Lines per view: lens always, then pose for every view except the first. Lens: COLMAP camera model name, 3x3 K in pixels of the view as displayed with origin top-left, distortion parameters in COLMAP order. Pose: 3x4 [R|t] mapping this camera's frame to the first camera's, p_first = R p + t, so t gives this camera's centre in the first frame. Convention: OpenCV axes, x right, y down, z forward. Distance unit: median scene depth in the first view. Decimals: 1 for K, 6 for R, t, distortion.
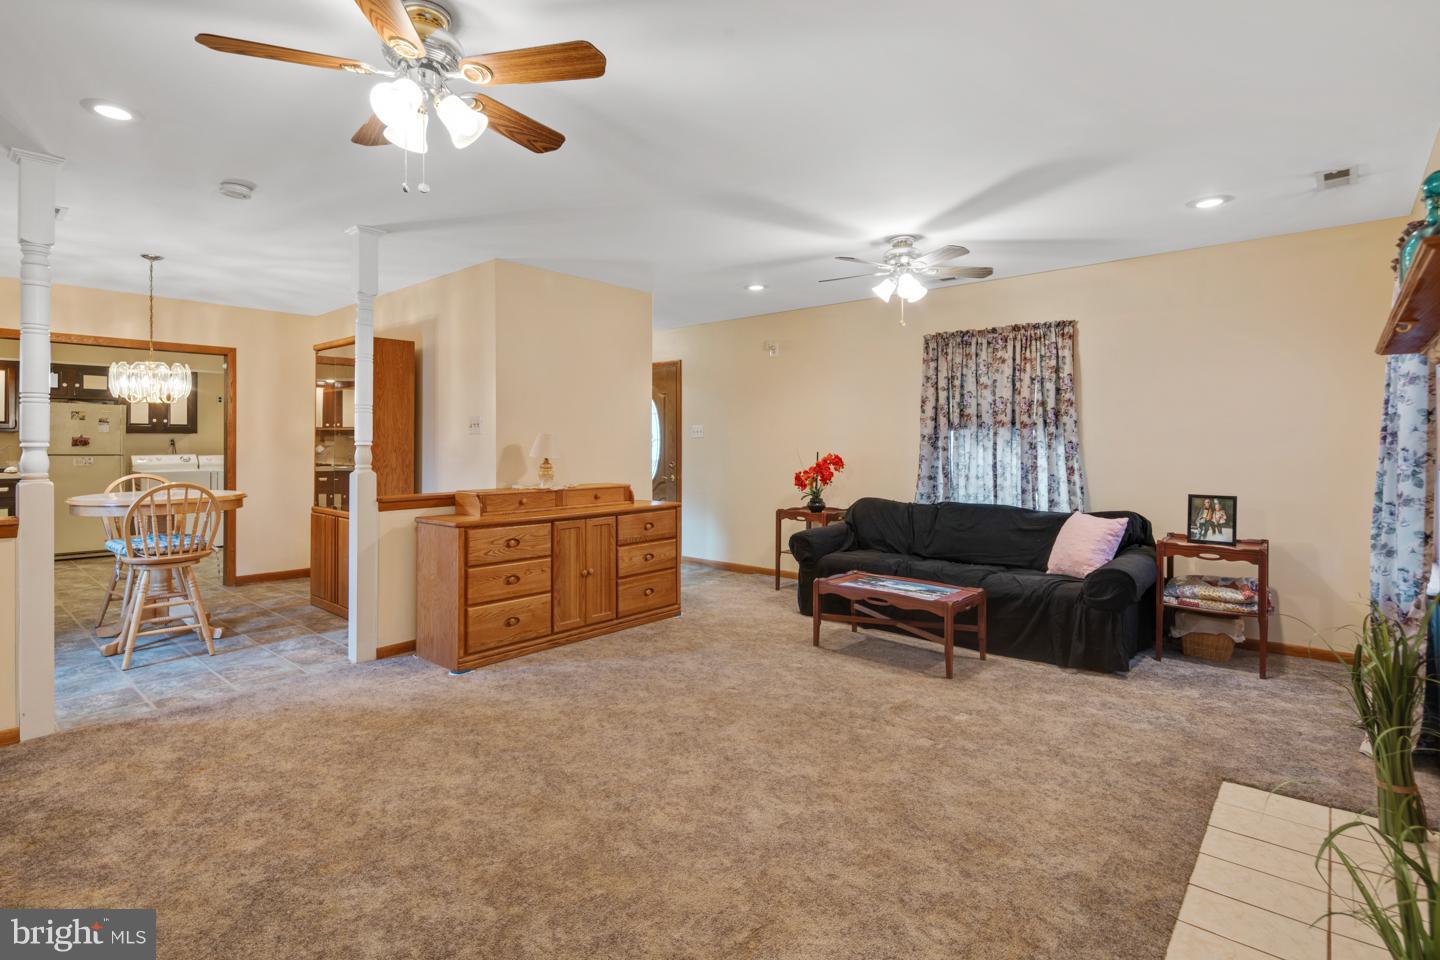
lens RADIAL K [[699.3, 0, 697.2], [0, 699.3, 438.4], [0, 0, 1]] dist [-0.003105, -0.000072]
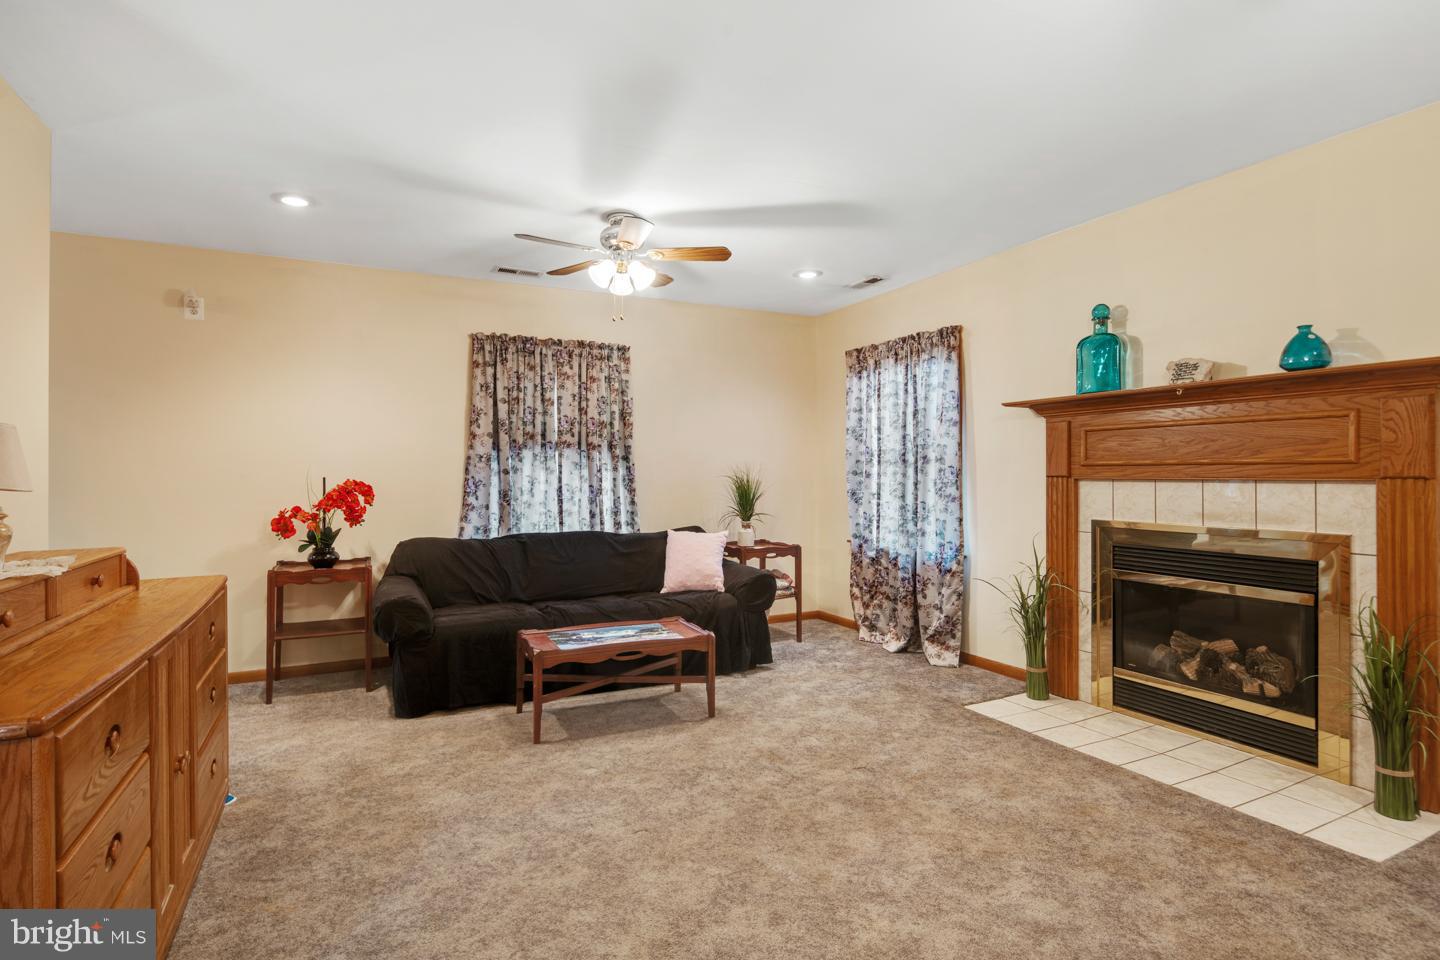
lens RADIAL K [[711.3, 0, 695.5], [0, 711.3, 474.2], [0, 0, 1]] dist [-0.001663, -0.000619]
pose [[0.377209, -0.001664, 0.926126, -0.462989], [-0.003159, 0.999990, 0.003083, 0.018570], [-0.926123, -0.004089, 0.377201, 0.599269]]
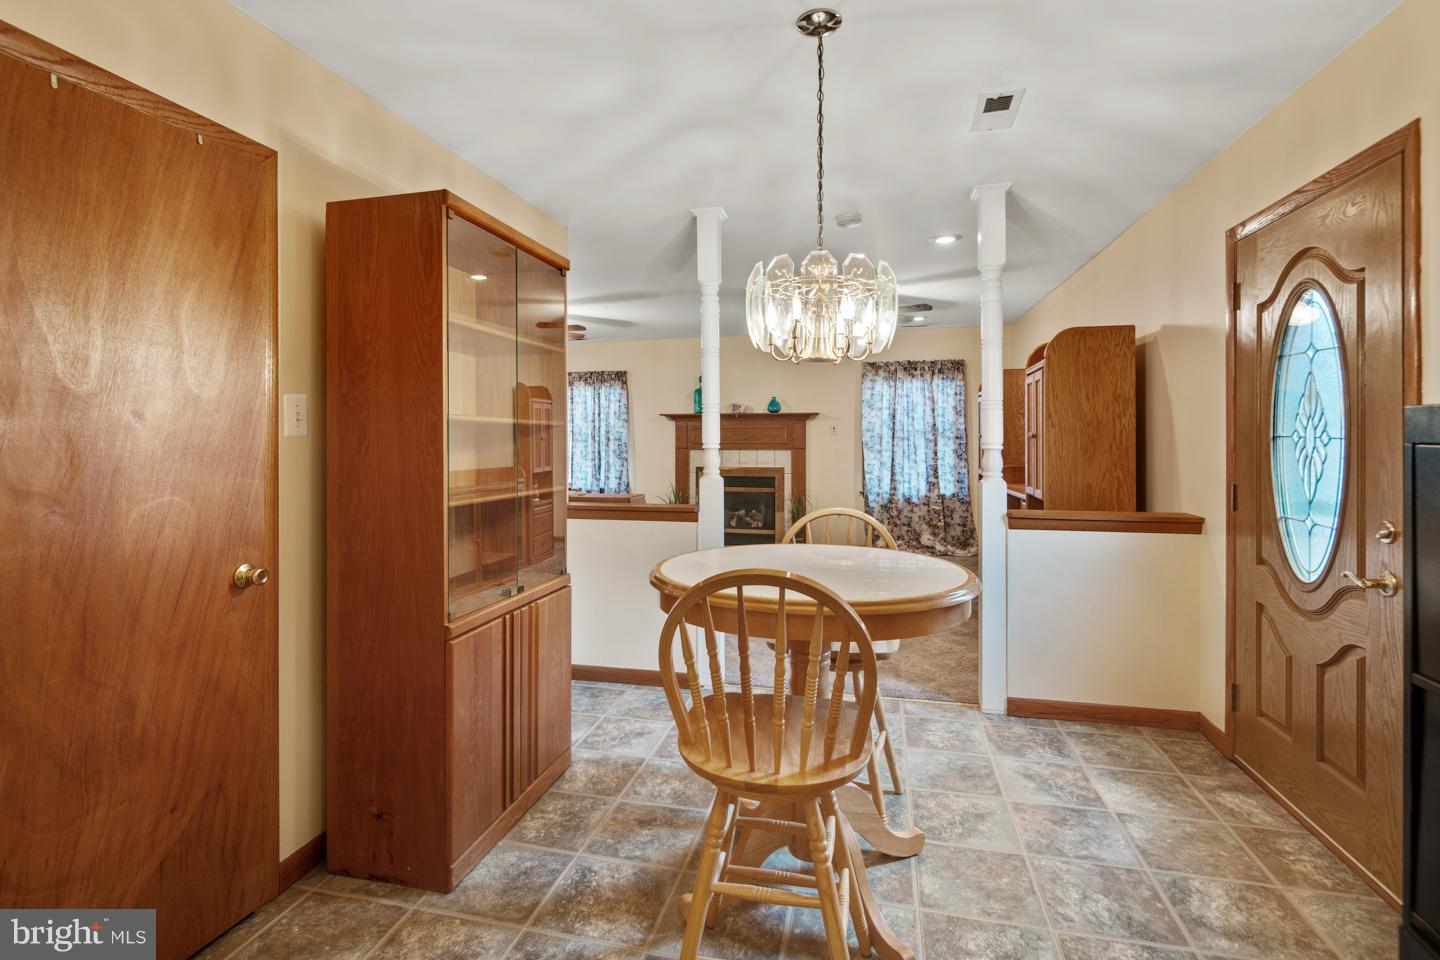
lens RADIAL K [[707.5, 0, 702.0], [0, 707.5, 459.4], [0, 0, 1]] dist [0.002084, -0.000408]
pose [[-0.466745, -0.026184, 0.884004, -1.265025], [-0.003811, 0.999612, 0.027596, -0.000820], [-0.884384, 0.009511, -0.466664, 1.405275]]
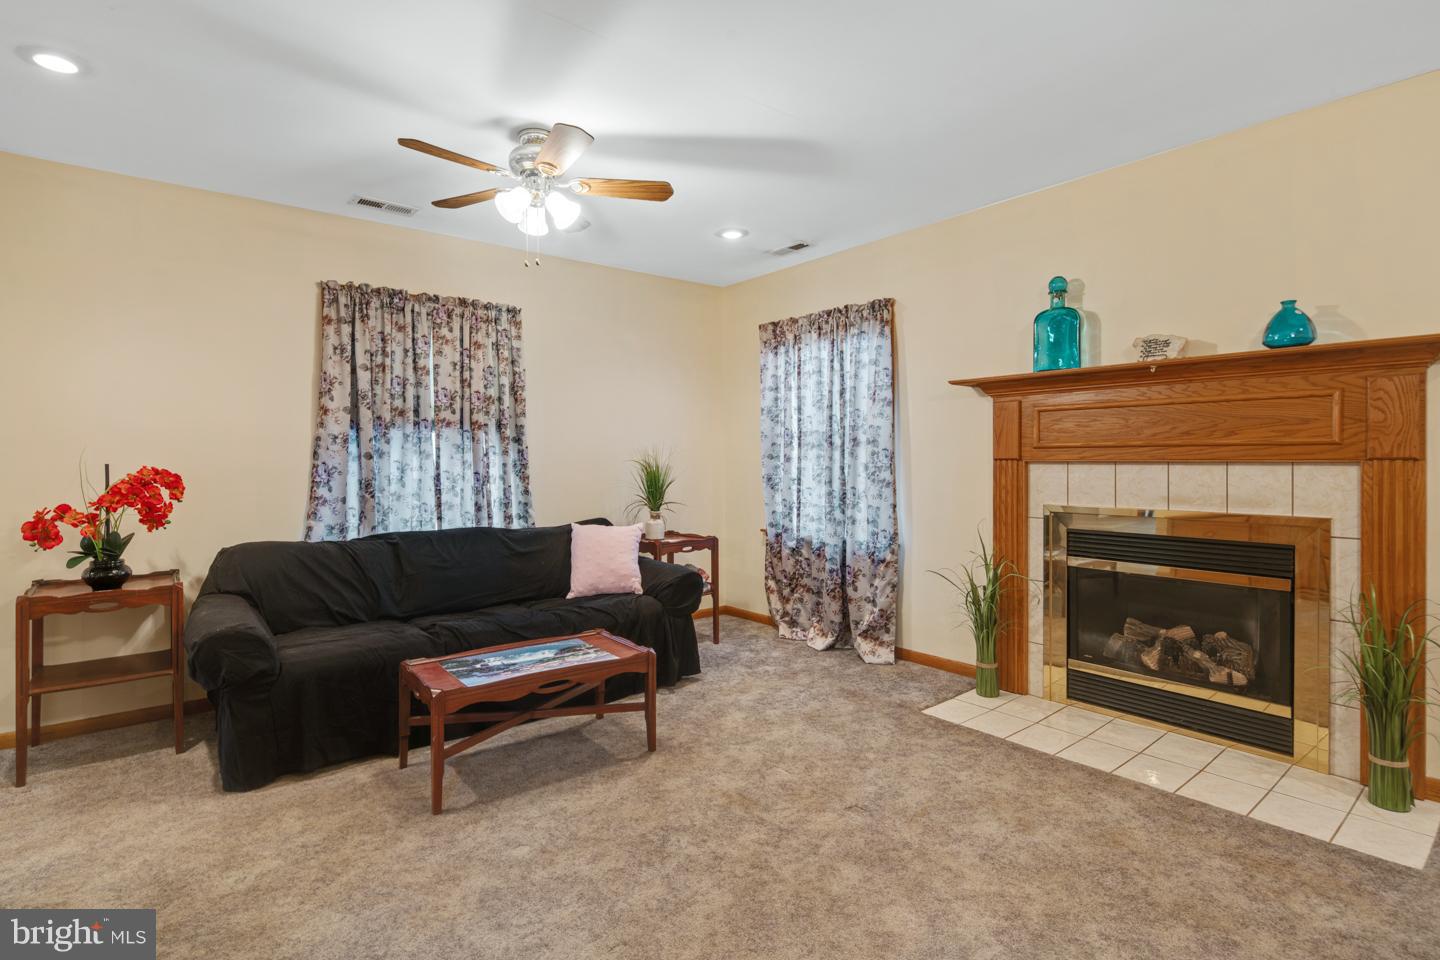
lens RADIAL K [[704.9, 0, 696.9], [0, 704.9, 464.8], [0, 0, 1]] dist [0.001823, -0.002721]
pose [[0.166814, -0.010479, 0.985933, -0.348454], [-0.000365, 0.999943, 0.010689, 0.020413], [-0.985988, -0.002143, 0.166800, 0.739685]]
